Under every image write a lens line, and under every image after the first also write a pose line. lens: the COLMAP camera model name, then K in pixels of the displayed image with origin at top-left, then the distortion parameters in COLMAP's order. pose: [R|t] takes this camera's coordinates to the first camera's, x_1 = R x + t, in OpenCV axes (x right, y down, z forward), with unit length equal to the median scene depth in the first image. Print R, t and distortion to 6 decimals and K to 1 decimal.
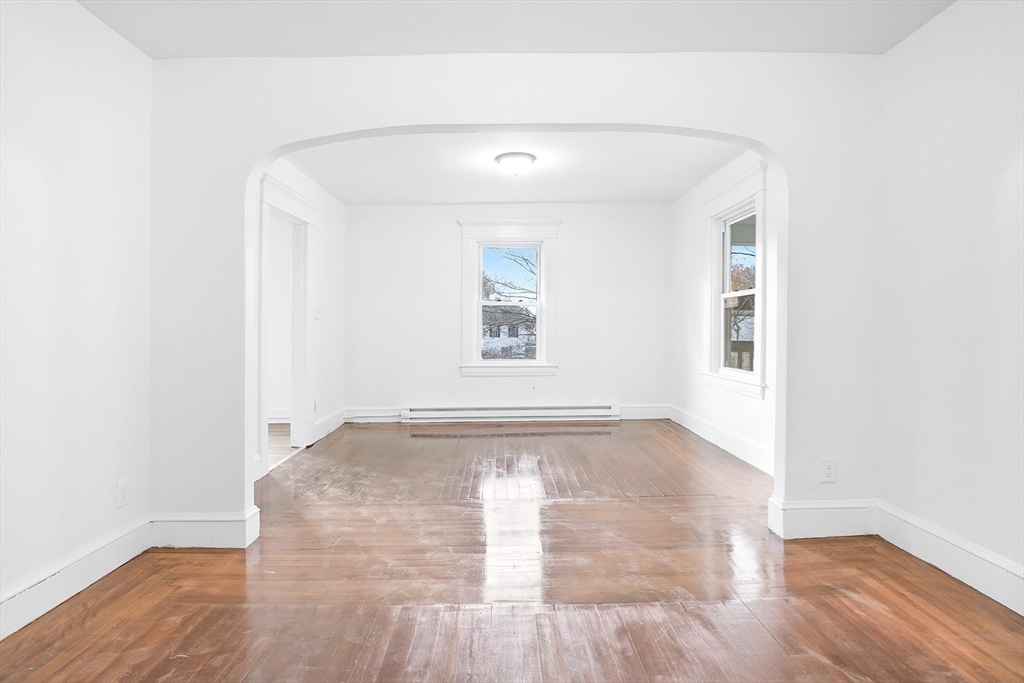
lens RADIAL K [[519.3, 0, 507.9], [0, 519.3, 320.8], [0, 0, 1]] dist [-0.000767, -0.017931]
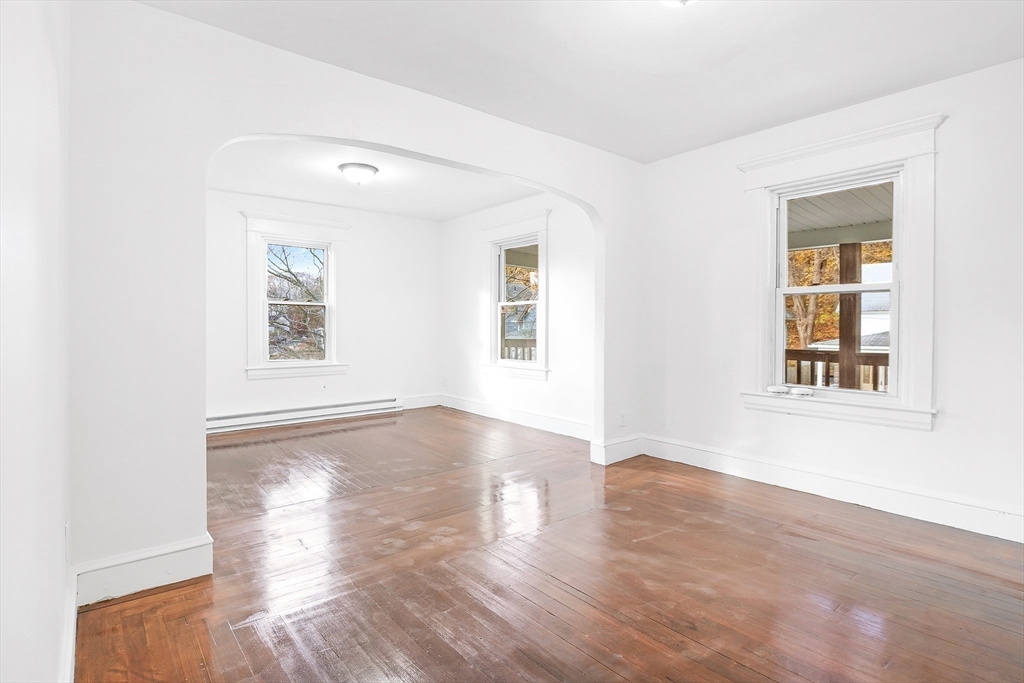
lens RADIAL K [[515.9, 0, 505.8], [0, 515.9, 319.5], [0, 0, 1]] dist [-0.003980, -0.001181]
pose [[0.776580, 0.015016, 0.629840, -0.388570], [-0.013439, 0.999883, -0.007269, -0.000069], [-0.629875, -0.002819, 0.776691, -0.006868]]
